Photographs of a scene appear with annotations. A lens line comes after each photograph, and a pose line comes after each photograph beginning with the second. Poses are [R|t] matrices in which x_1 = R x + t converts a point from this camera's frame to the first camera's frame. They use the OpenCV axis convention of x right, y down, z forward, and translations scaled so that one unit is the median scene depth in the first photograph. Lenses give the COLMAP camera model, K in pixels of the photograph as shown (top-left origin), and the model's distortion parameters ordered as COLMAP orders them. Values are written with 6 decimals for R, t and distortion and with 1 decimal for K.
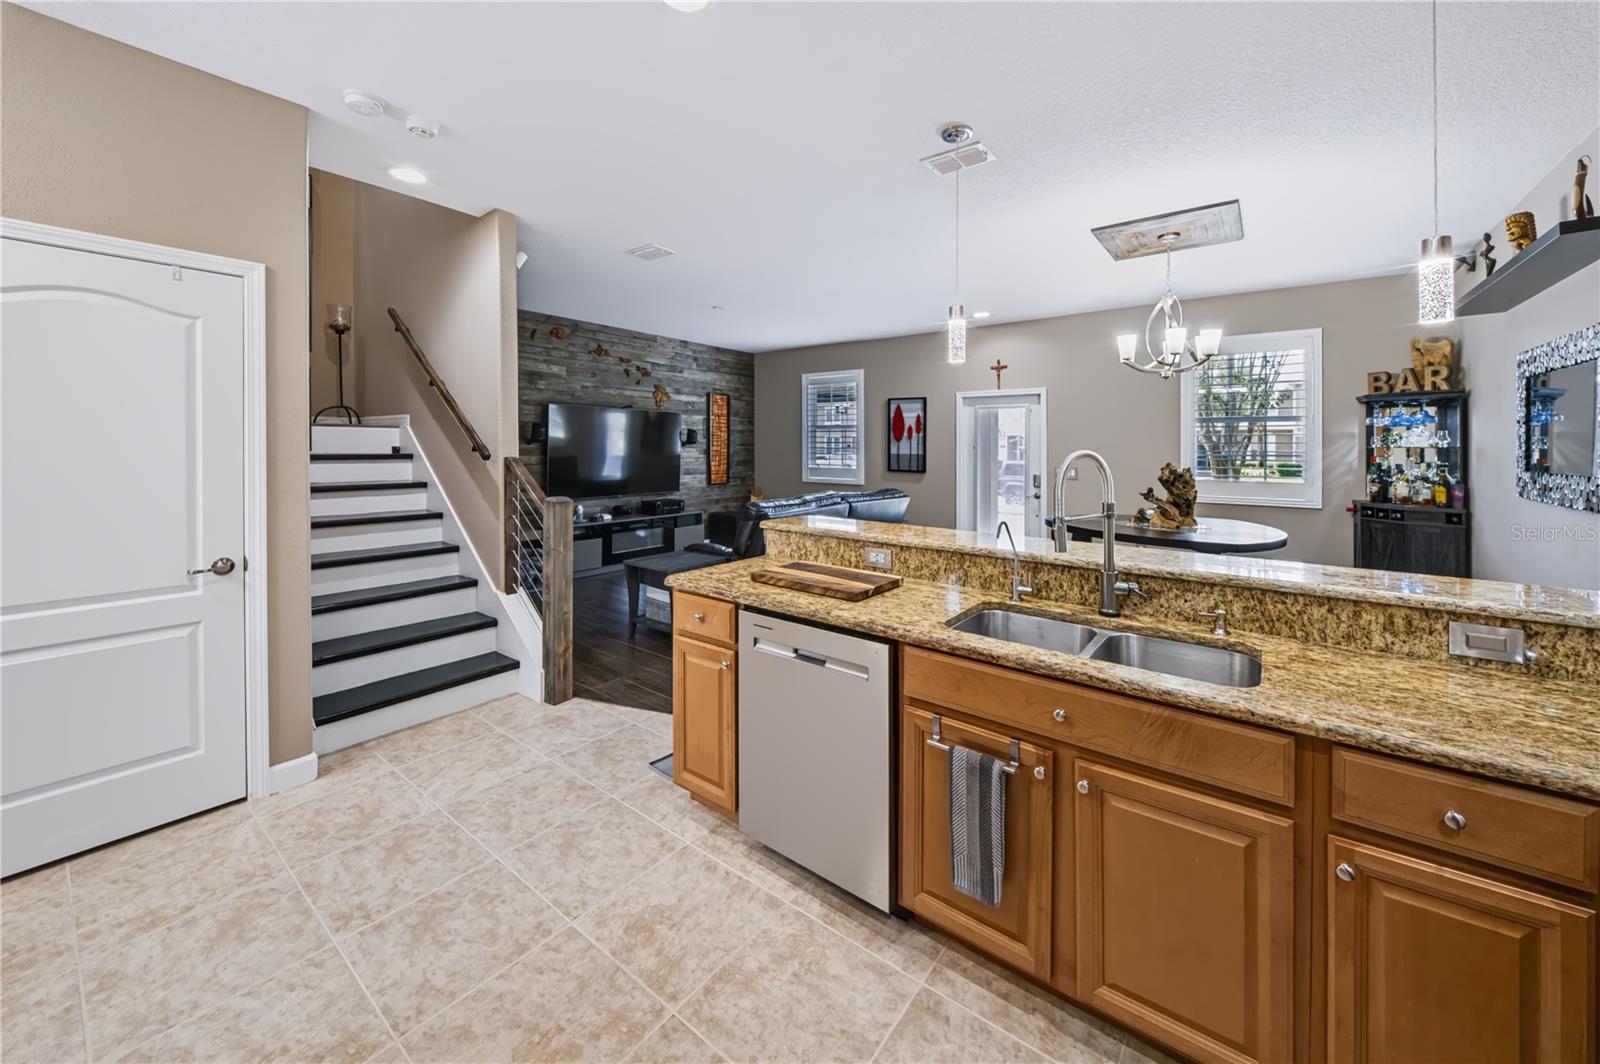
lens RADIAL K [[600.6, 0, 797.9], [0, 600.6, 462.2], [0, 0, 1]] dist [0.016837, -0.008150]
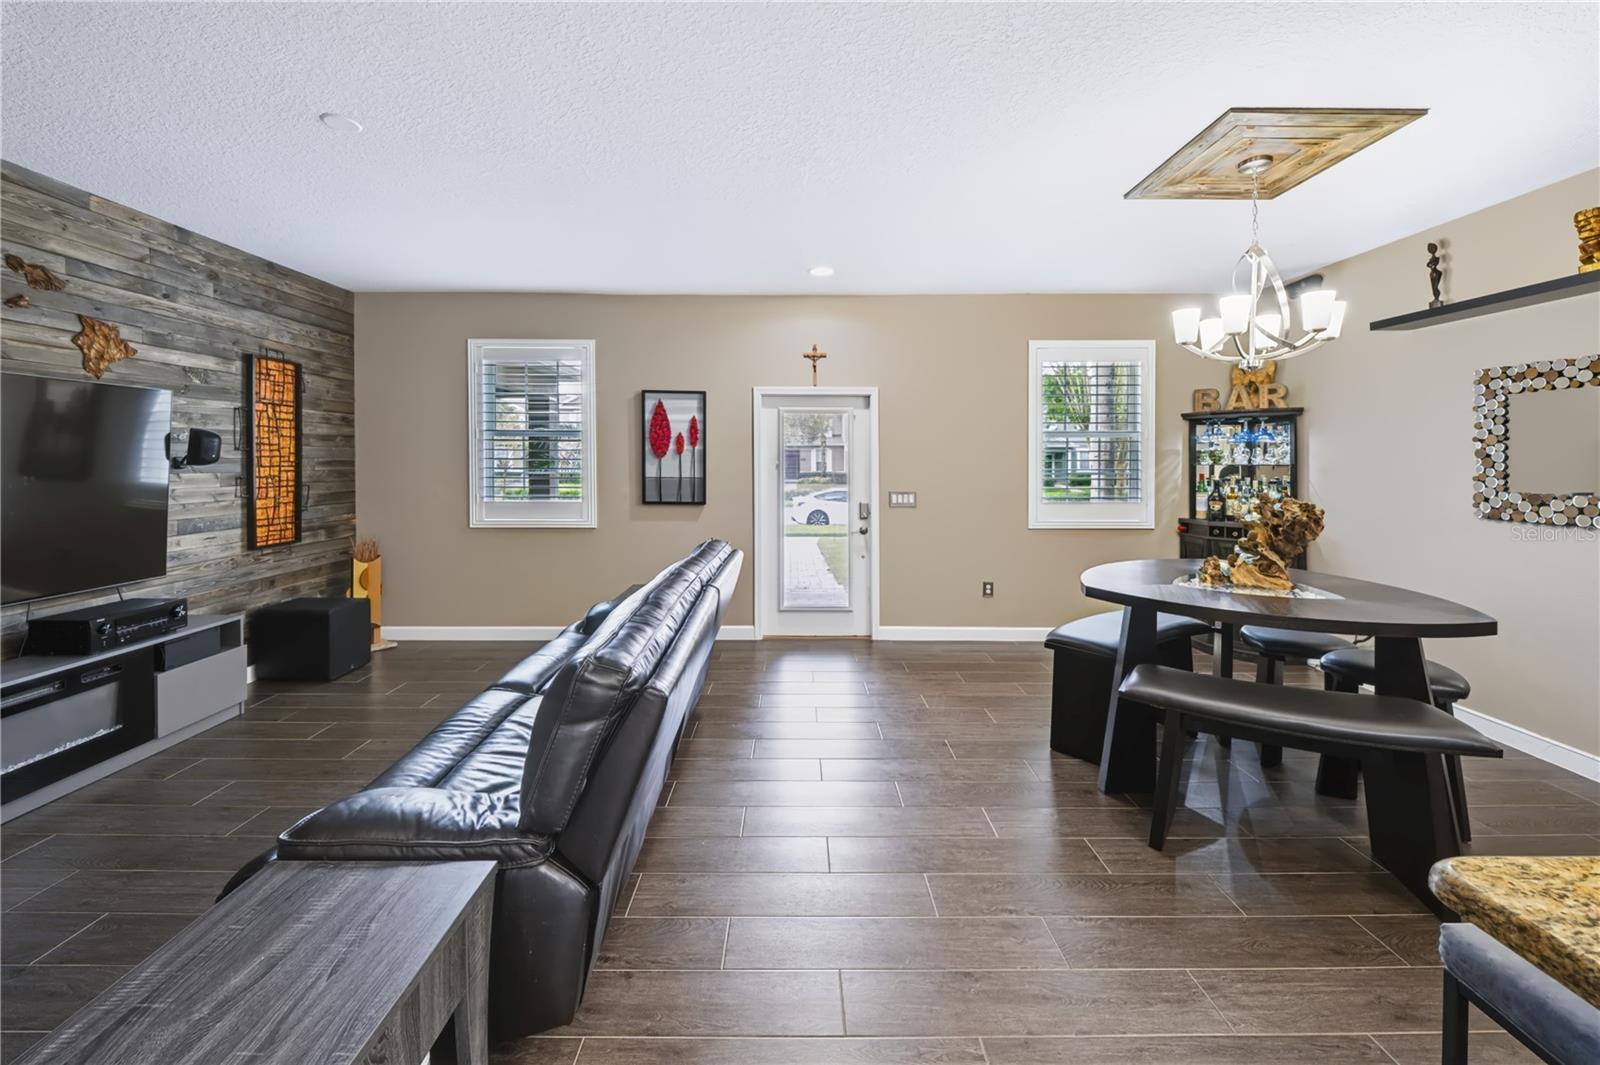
lens RADIAL K [[600.6, 0, 797.9], [0, 600.6, 462.7], [0, 0, 1]] dist [0.016837, -0.008150]
pose [[0.786347, -0.007134, 0.617744, -0.111141], [0.019684, 0.999715, -0.013512, -0.016911], [-0.617472, 0.022785, 0.786263, 0.391521]]
